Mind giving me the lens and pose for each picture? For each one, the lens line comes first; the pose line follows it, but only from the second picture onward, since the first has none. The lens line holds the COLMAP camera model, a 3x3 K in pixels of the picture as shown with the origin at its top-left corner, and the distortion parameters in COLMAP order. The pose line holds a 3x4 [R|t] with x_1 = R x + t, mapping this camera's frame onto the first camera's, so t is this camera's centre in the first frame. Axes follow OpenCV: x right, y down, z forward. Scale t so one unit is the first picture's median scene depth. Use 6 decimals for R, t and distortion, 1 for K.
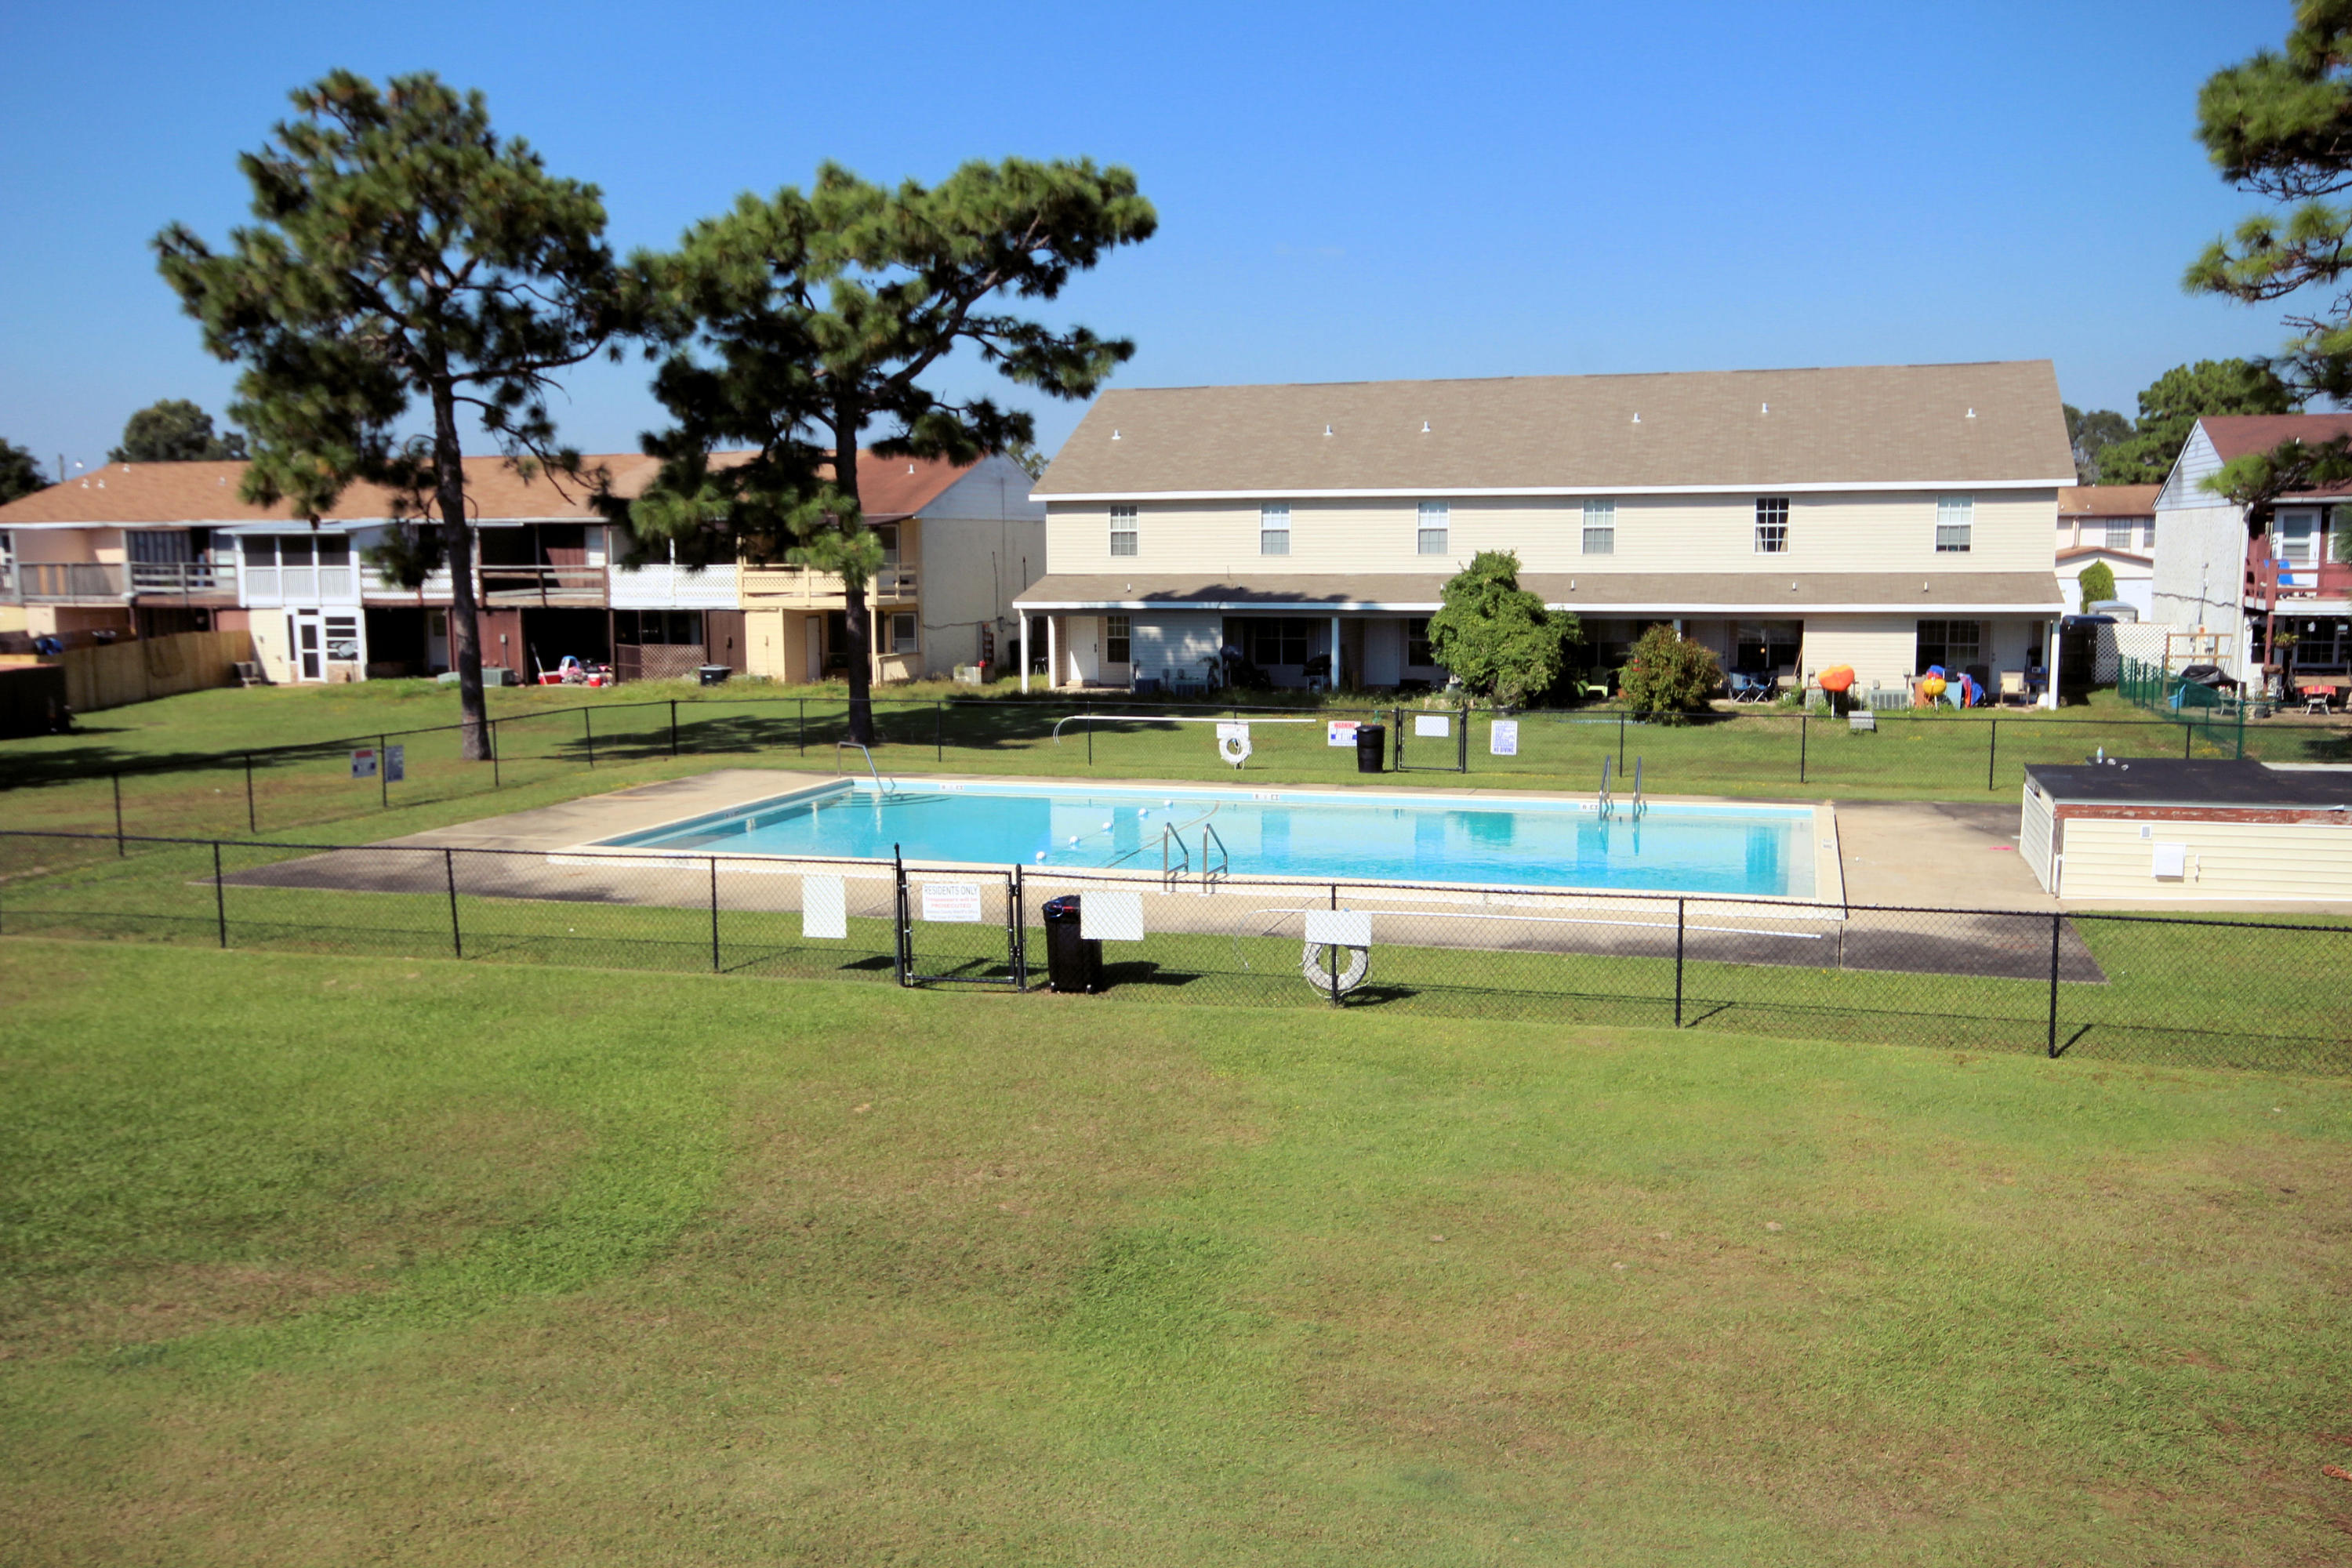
lens RADIAL K [[2011.1, 0, 1169.7], [0, 2011.1, 799.2], [0, 0, 1]] dist [-0.013219, 0.070162]
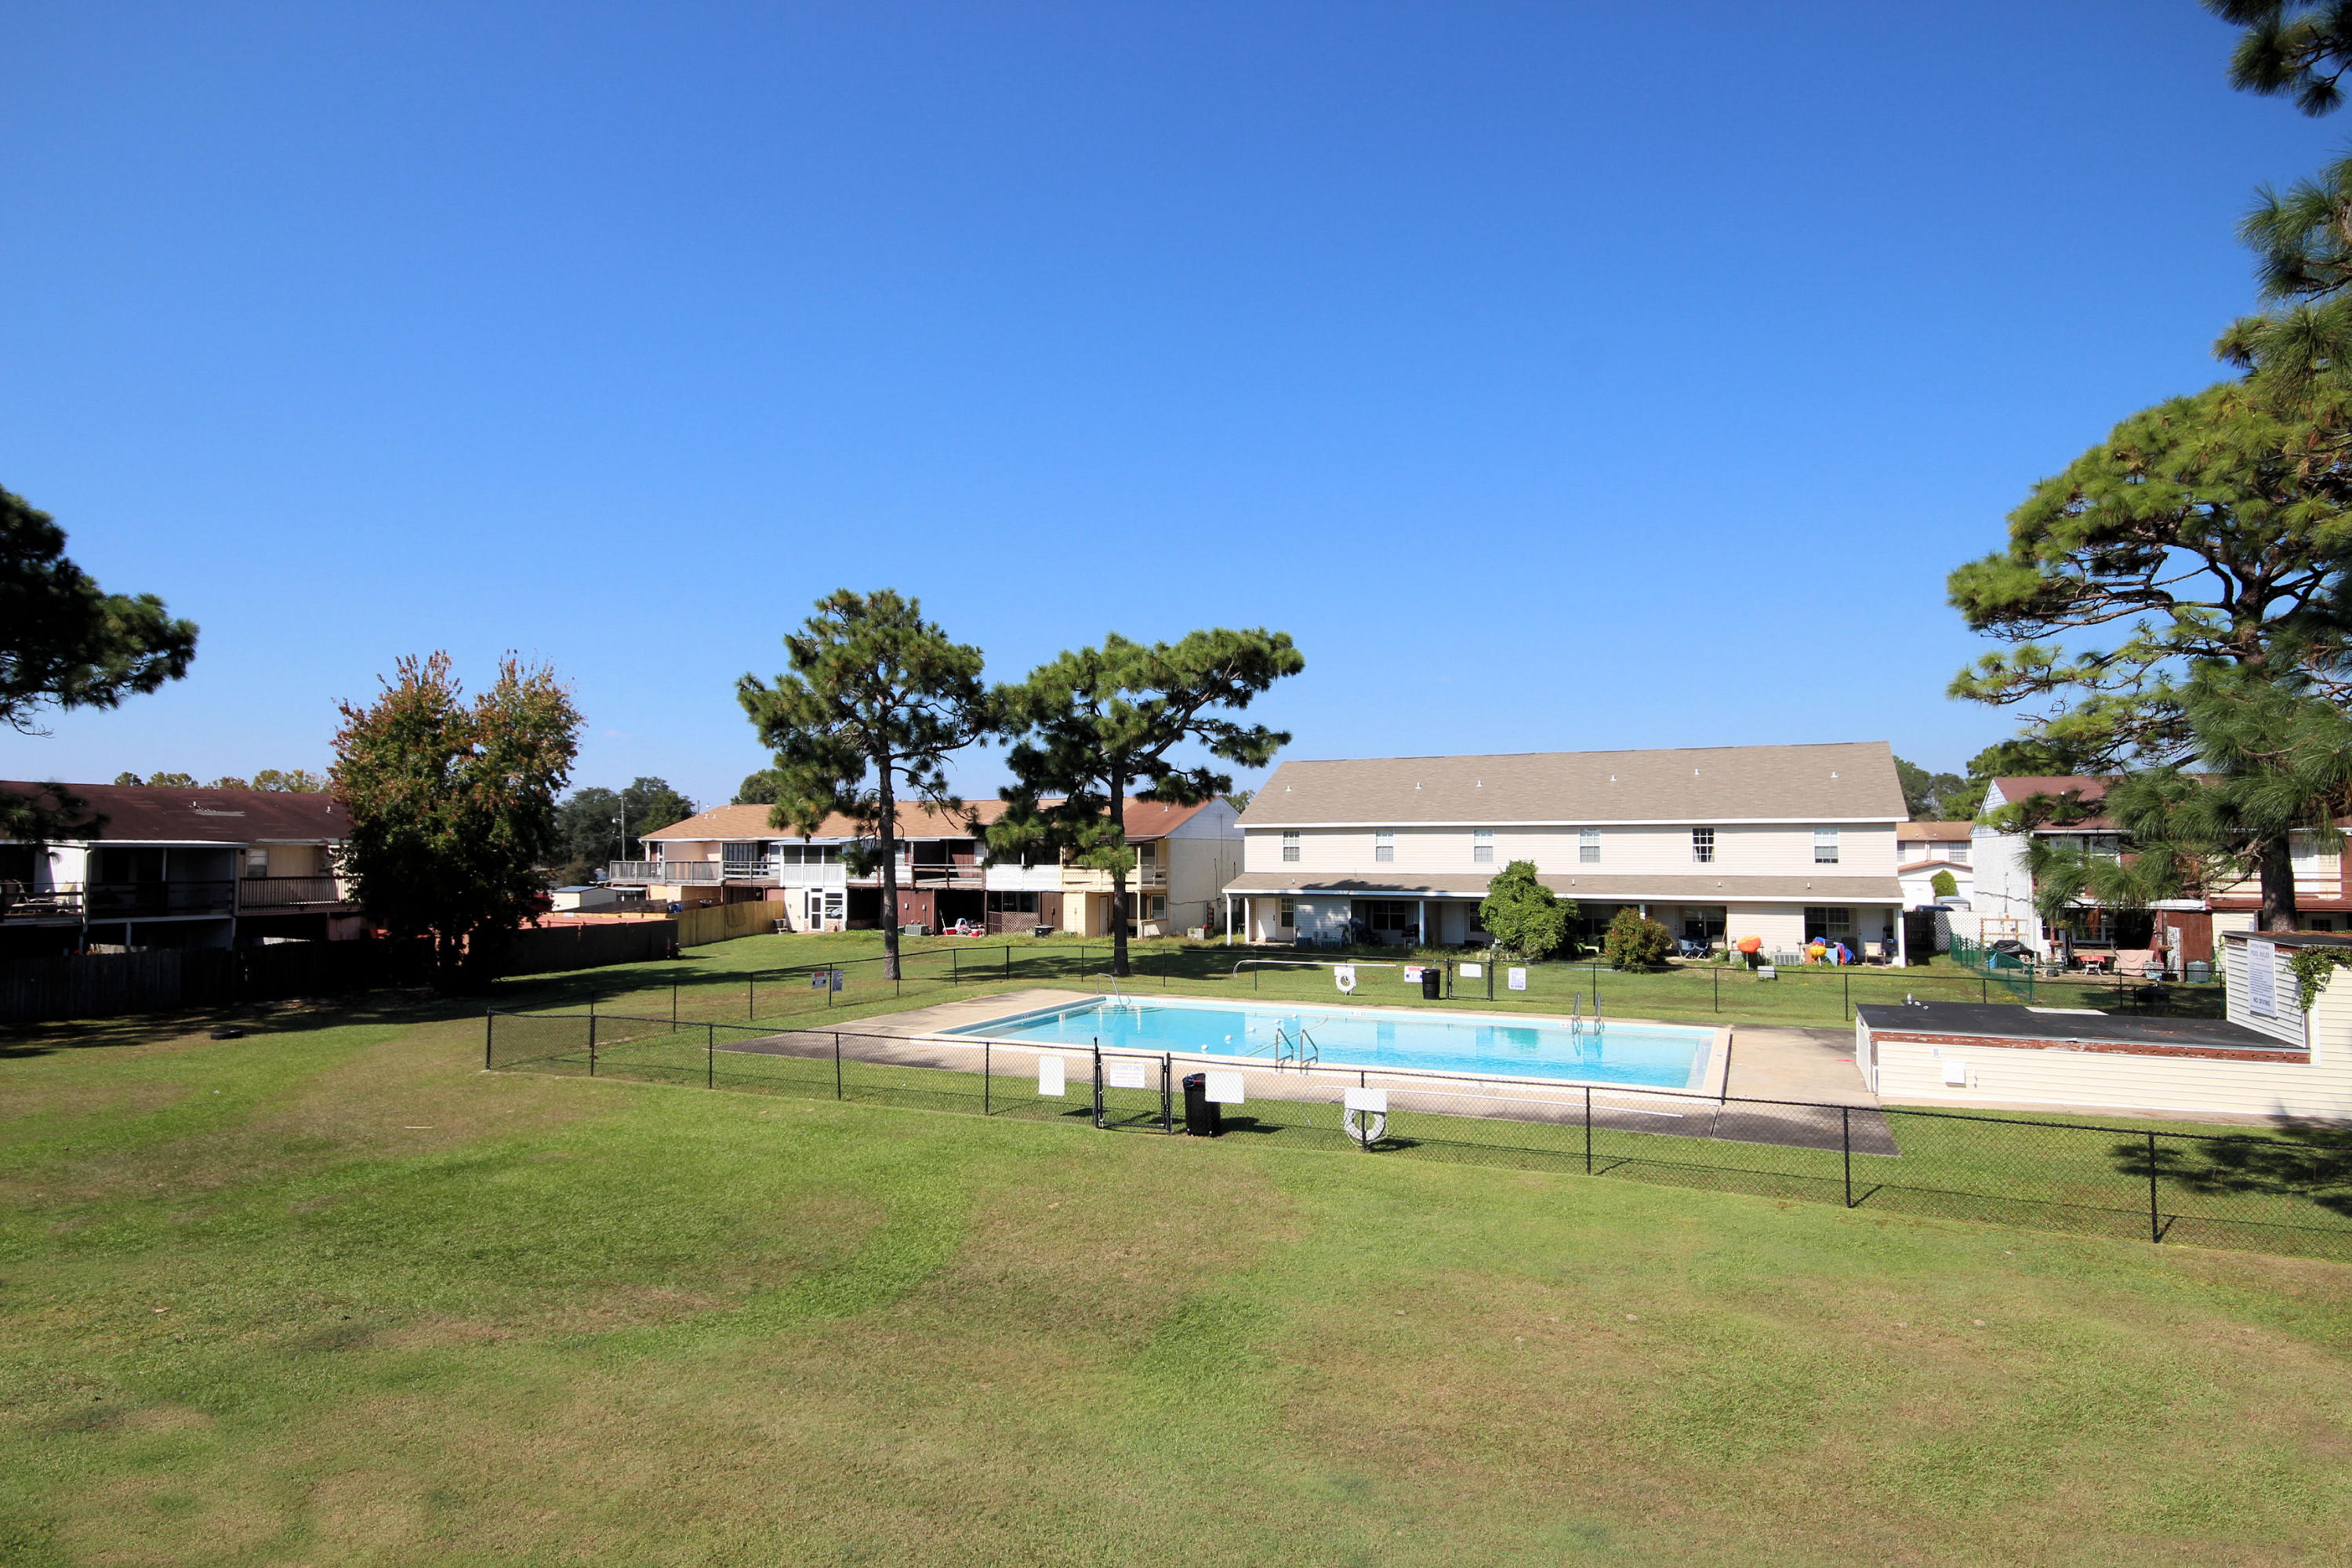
lens RADIAL K [[1231.8, 0, 1177.1], [0, 1231.8, 801.9], [0, 0, 1]] dist [-0.003153, 0.009720]
pose [[0.990758, 0.001388, -0.135632, 0.024549], [-0.024101, 0.985837, -0.165966, -0.000590], [0.133480, 0.167701, 0.976760, 0.002621]]
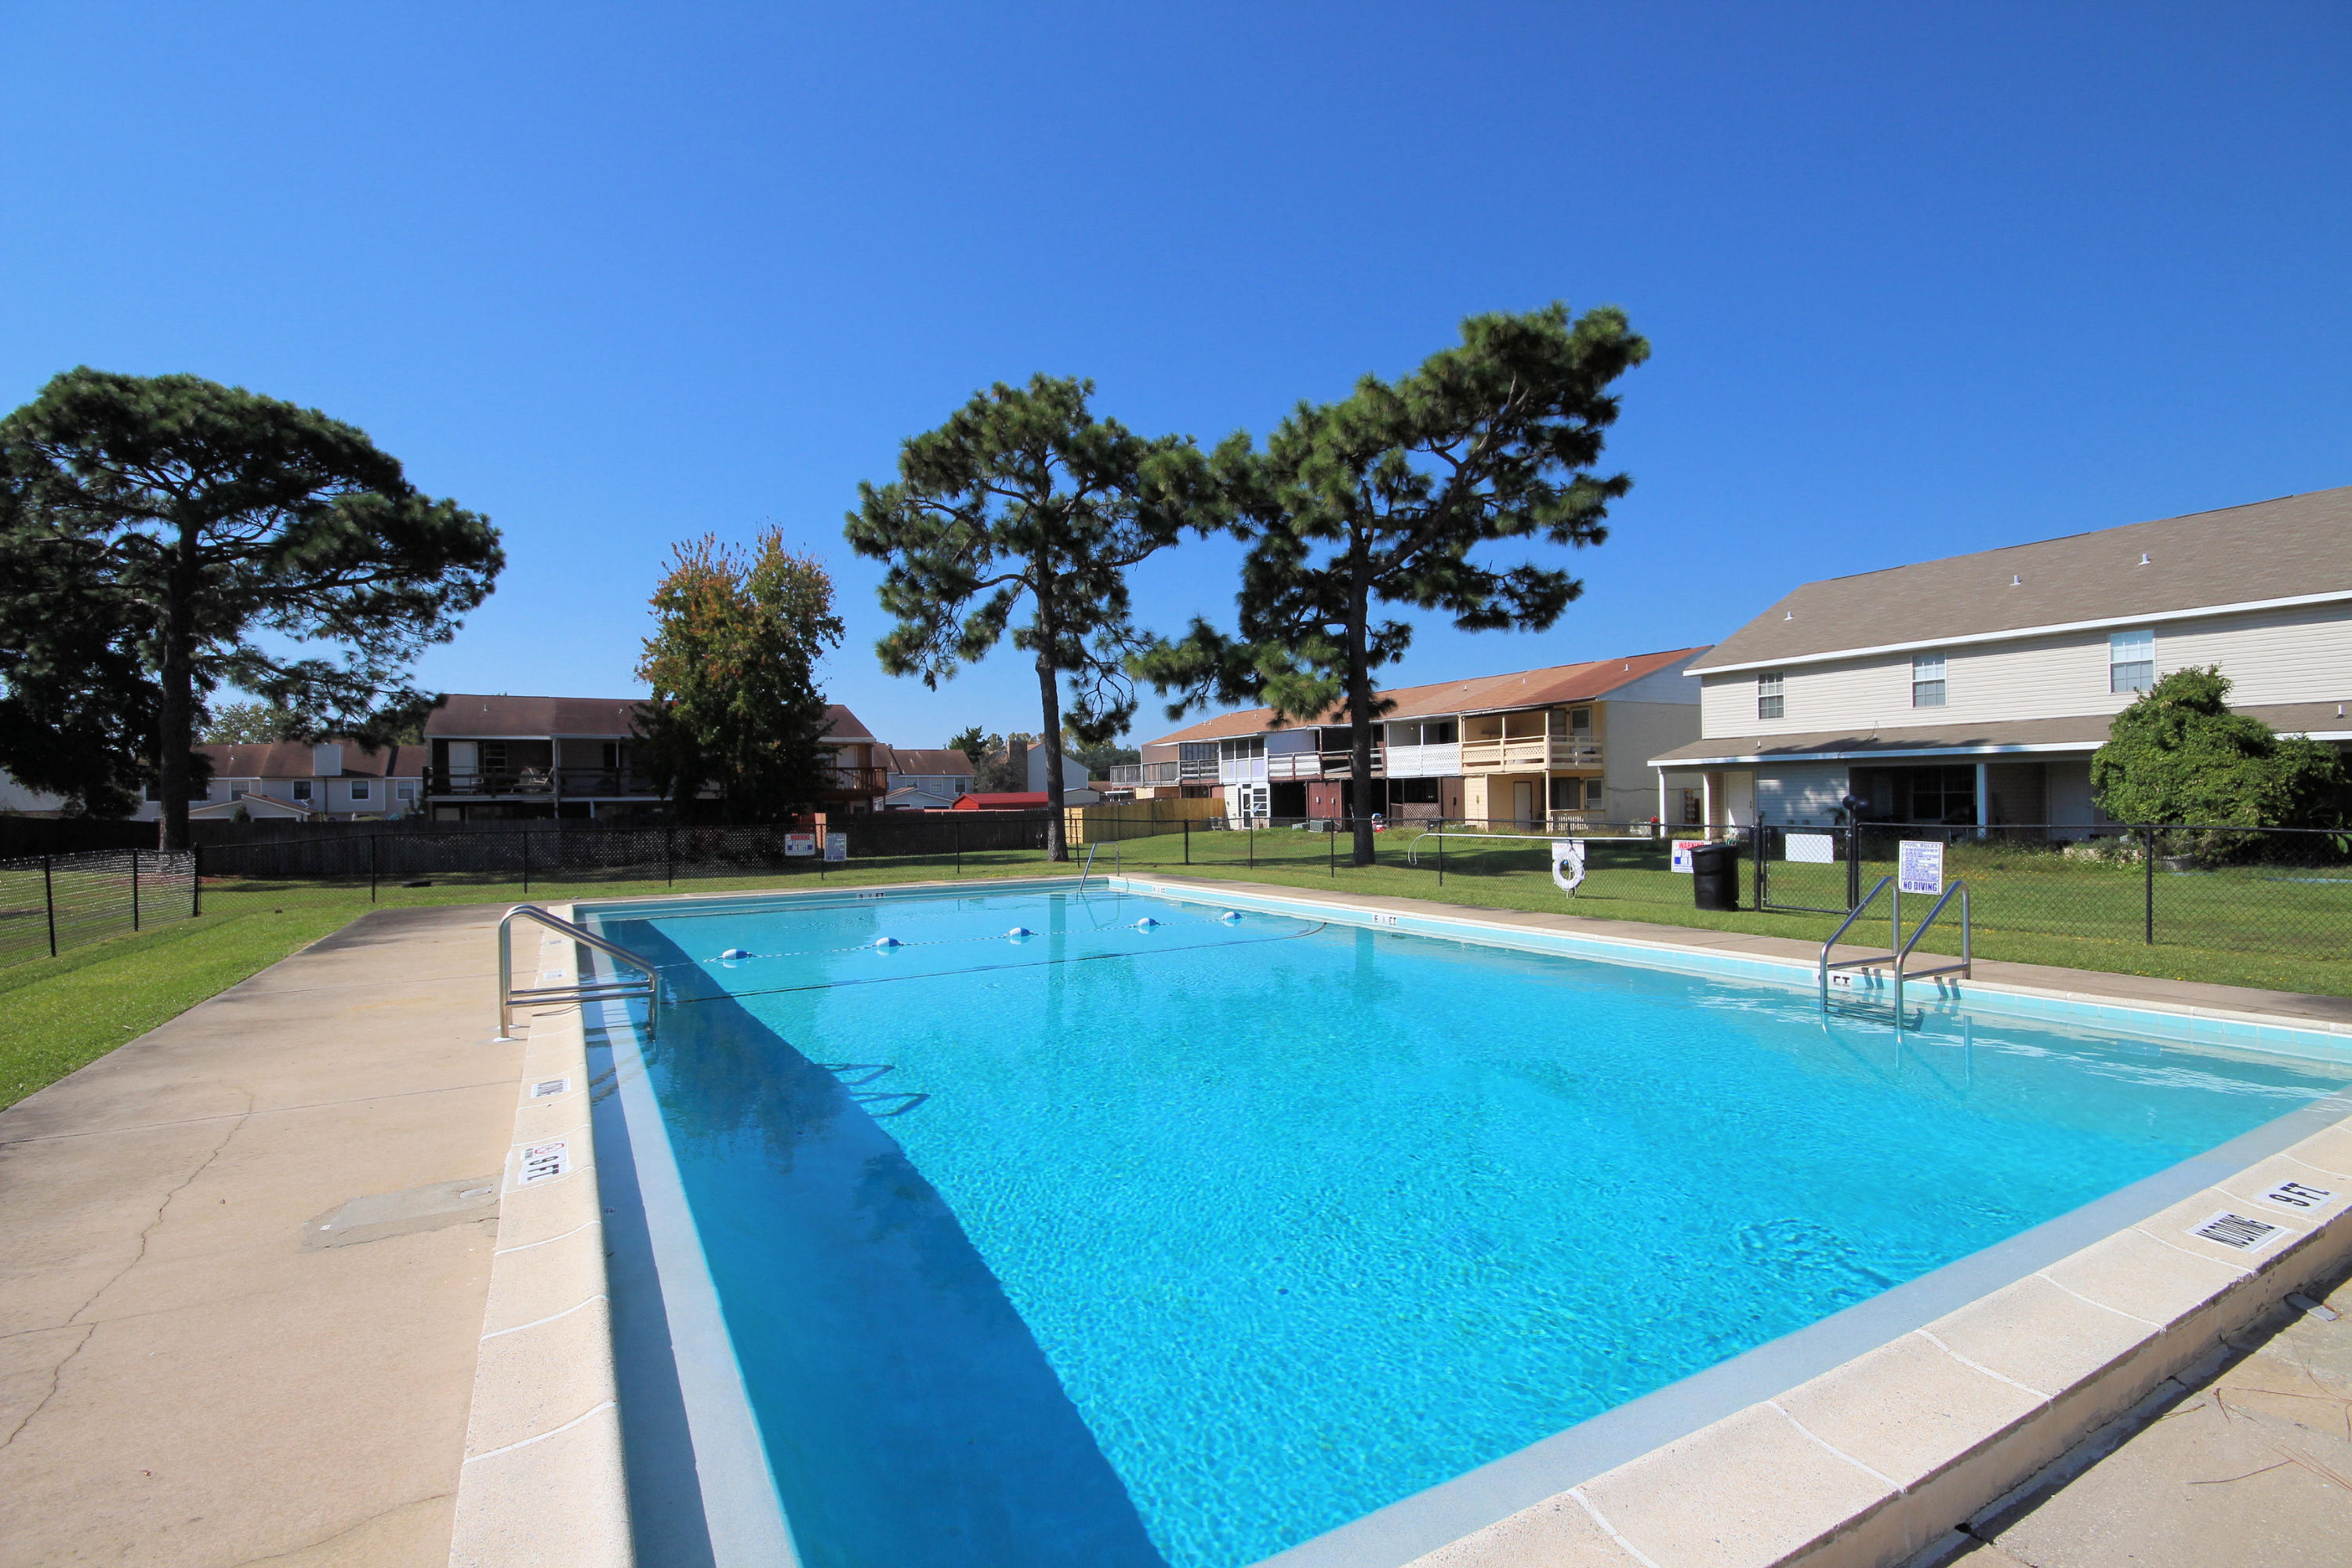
lens RADIAL K [[1081.9, 0, 1161.4], [0, 1081.9, 804.1], [0, 0, 1]] dist [-0.002466, 0.001081]
pose [[0.723606, 0.000818, -0.690213, 0.166216], [-0.078232, 0.993652, -0.080839, -0.003038], [0.685765, 0.112493, 0.719077, 0.423491]]
